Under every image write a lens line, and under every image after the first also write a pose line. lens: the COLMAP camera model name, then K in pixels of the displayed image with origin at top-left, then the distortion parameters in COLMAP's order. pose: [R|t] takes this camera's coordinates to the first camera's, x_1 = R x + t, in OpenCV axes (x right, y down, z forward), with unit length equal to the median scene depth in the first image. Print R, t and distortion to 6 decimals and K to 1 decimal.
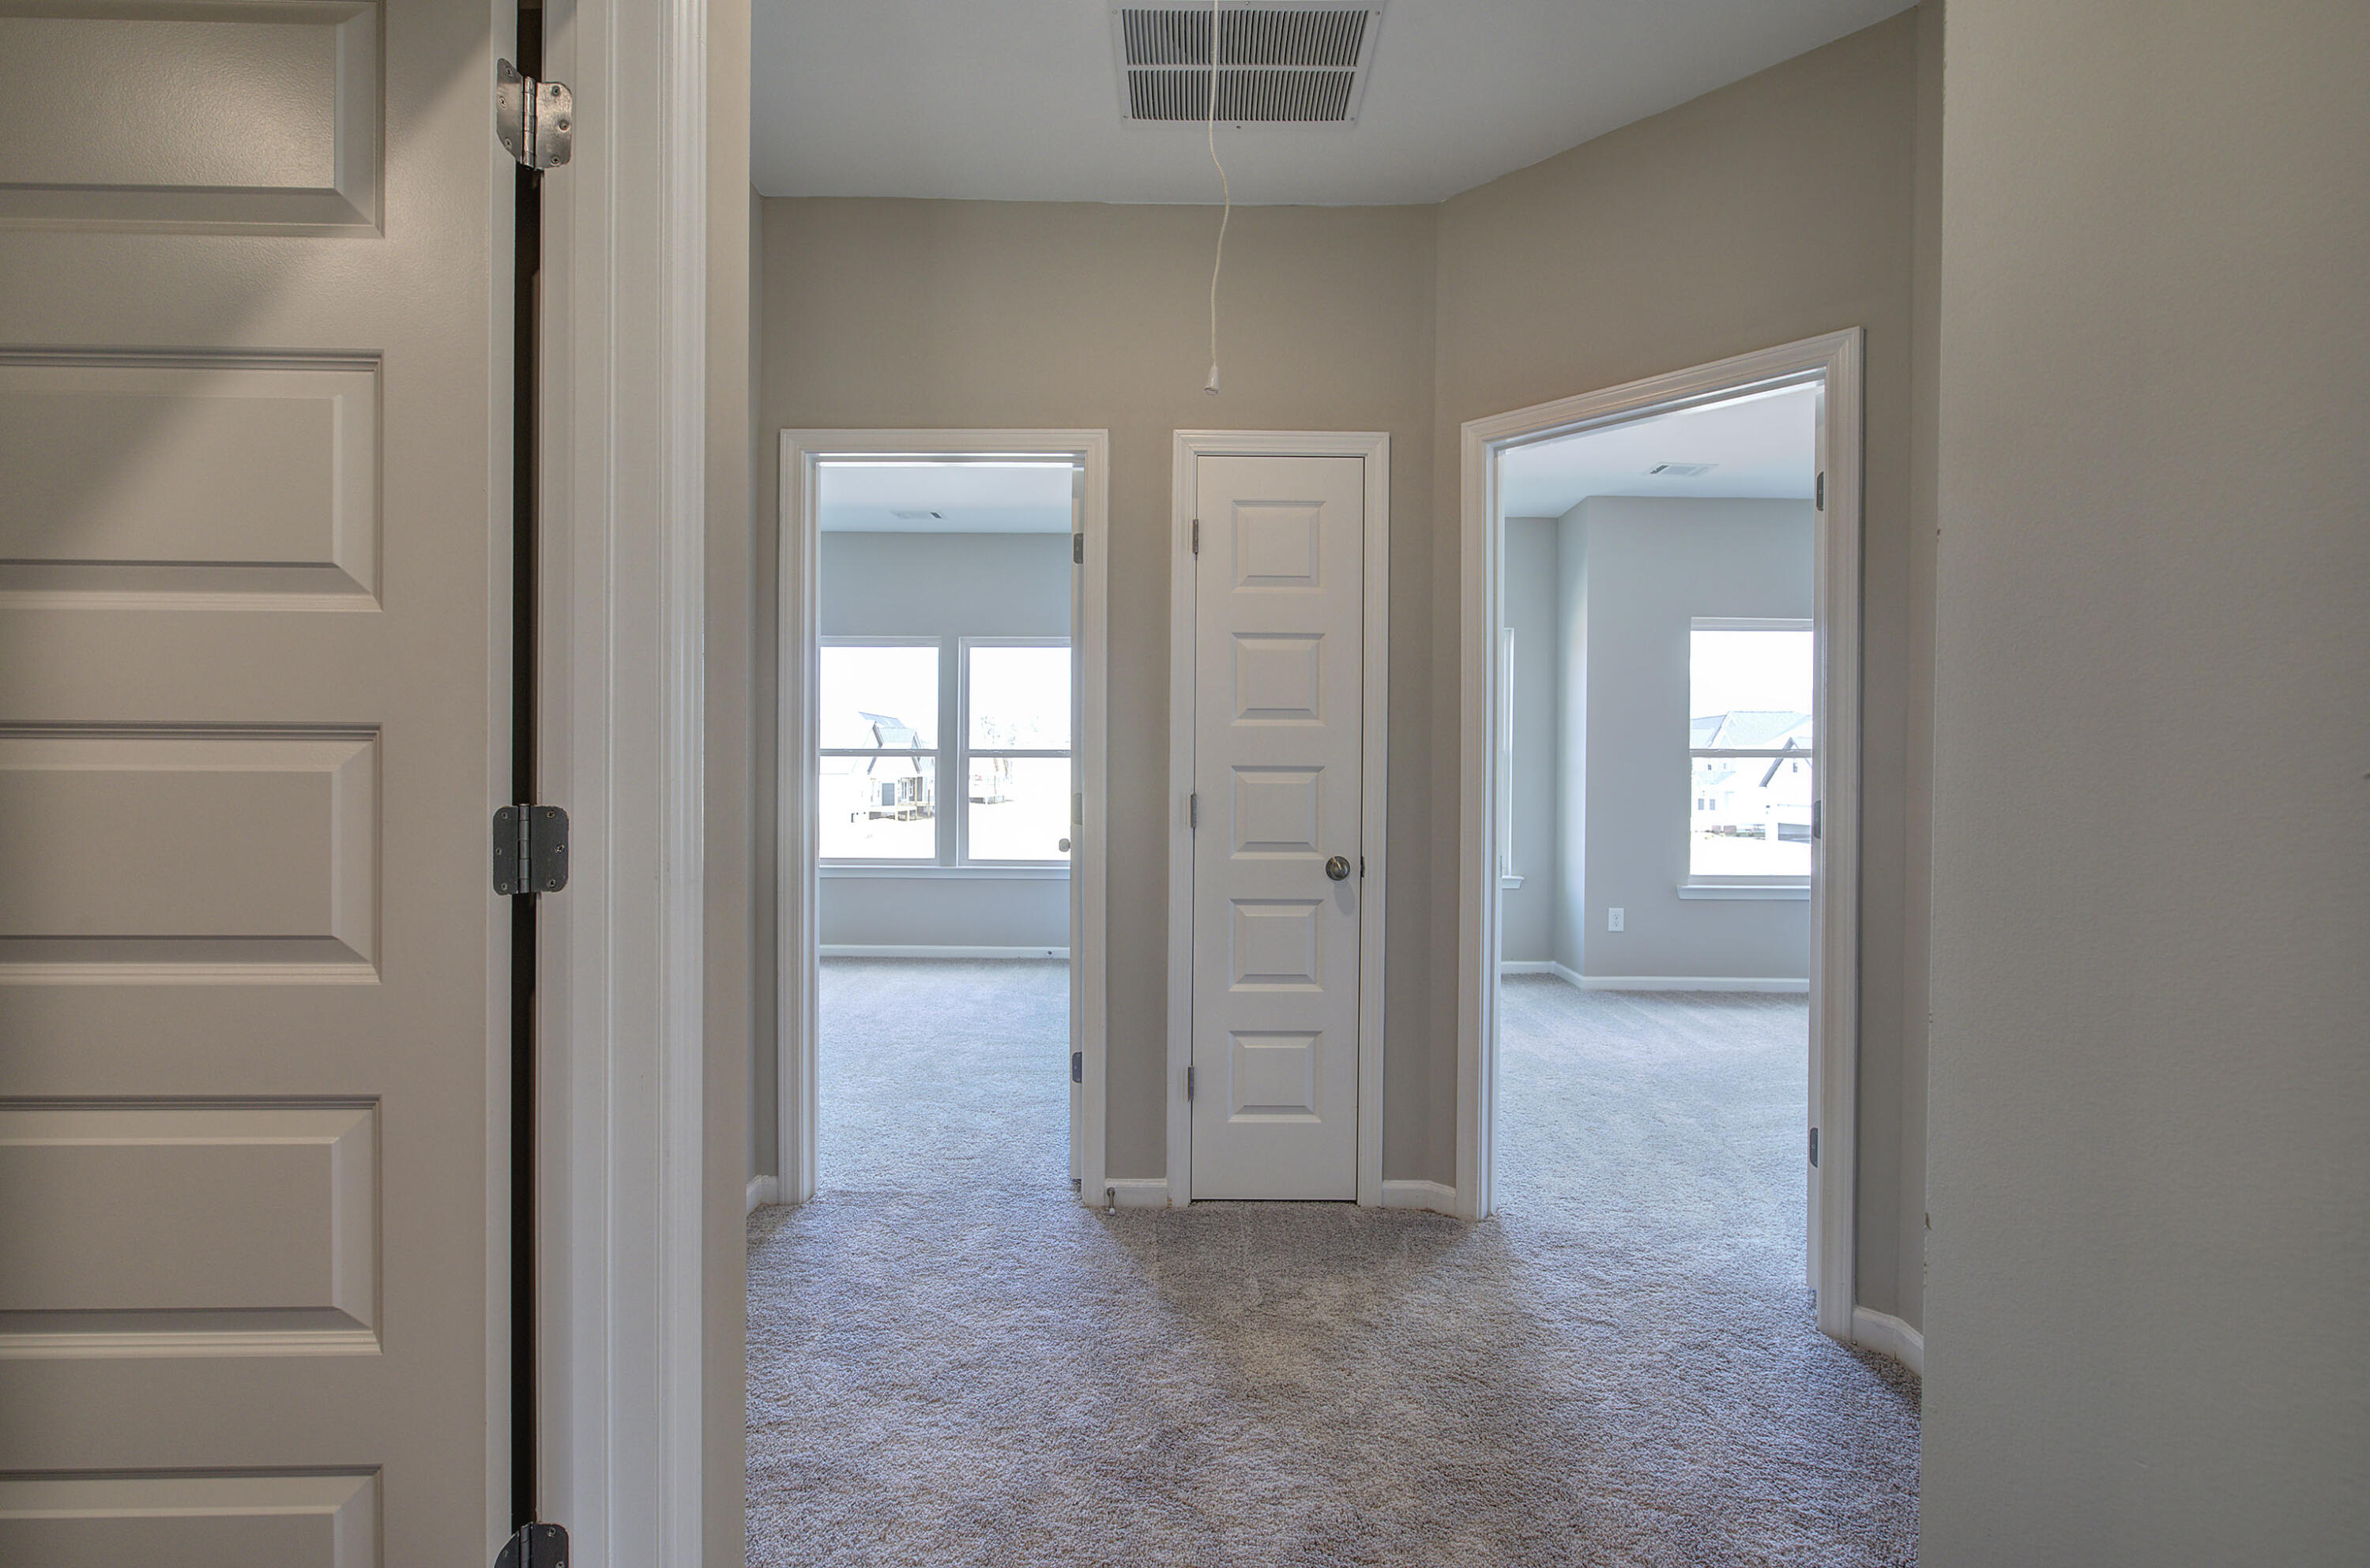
lens RADIAL K [[1003.5, 0, 1188.2], [0, 1003.5, 780.0], [0, 0, 1]] dist [-0.006290, 0.001567]
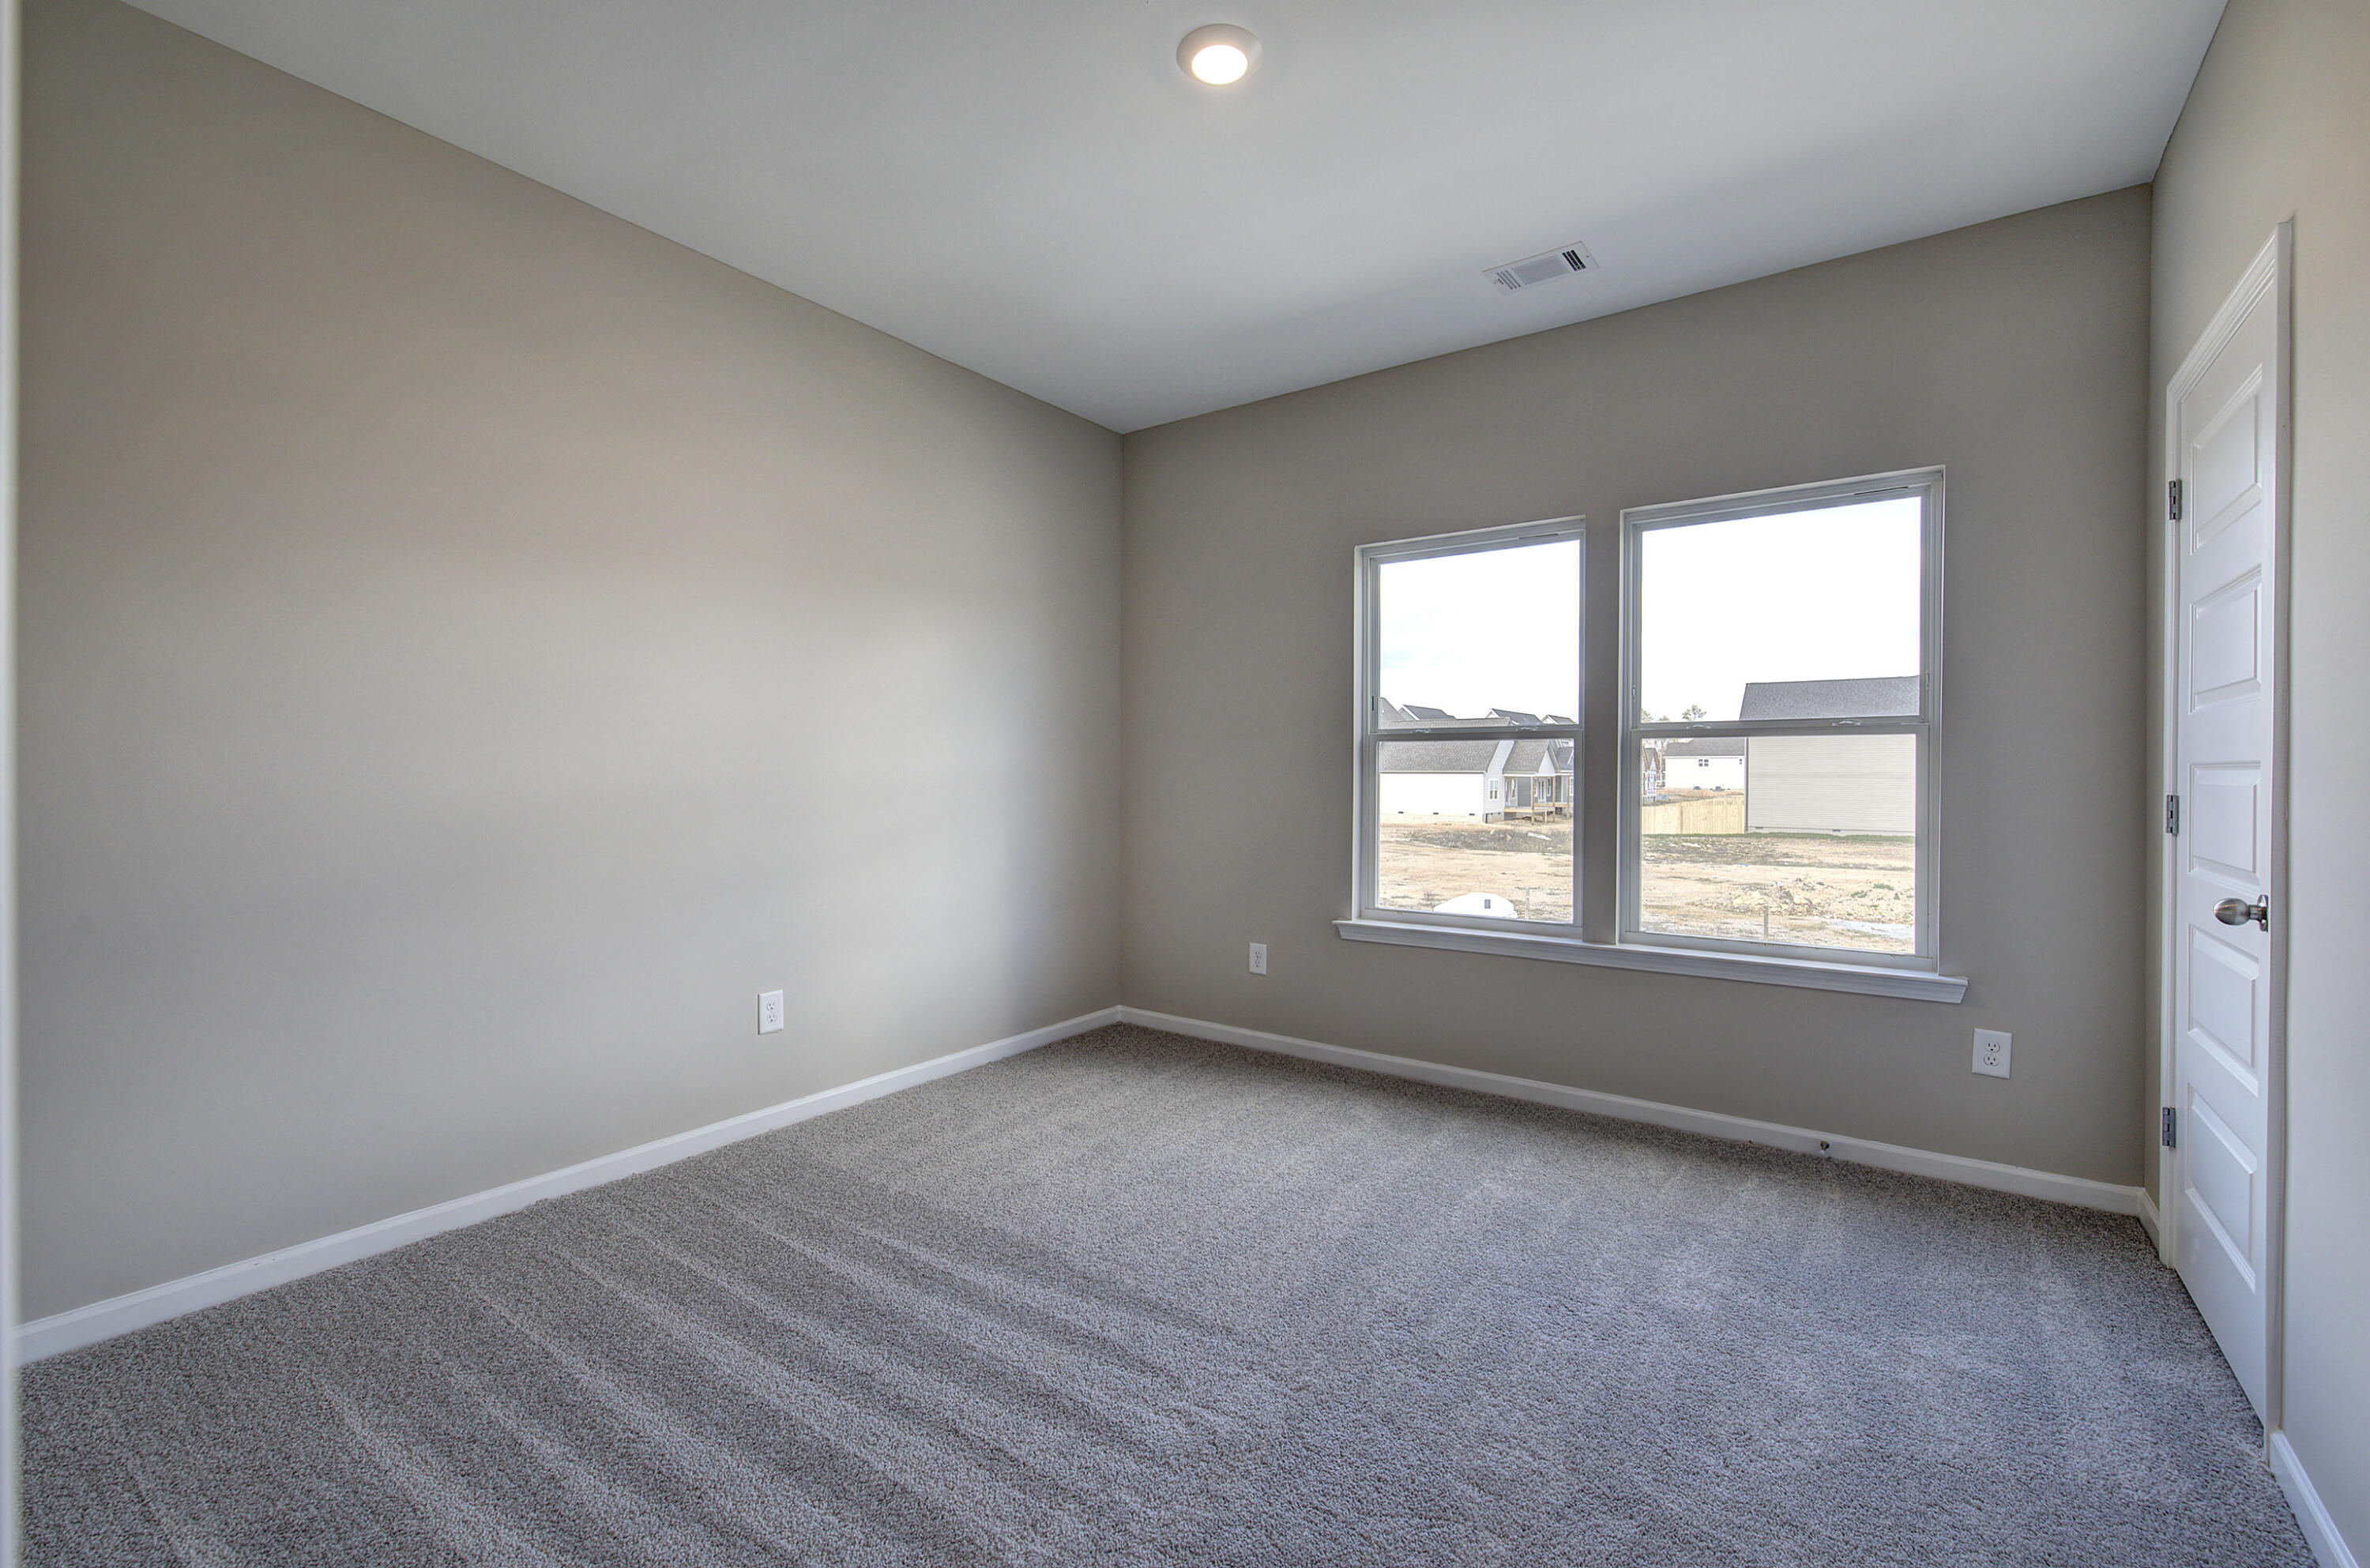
lens RADIAL K [[1003.5, 0, 1179.8], [0, 1003.5, 779.1], [0, 0, 1]] dist [-0.006290, 0.001567]
pose [[0.811663, -0.001134, -0.584126, -0.107817], [0.001551, 0.999999, 0.000213, -0.002585], [0.584125, -0.001079, 0.811663, 0.431087]]
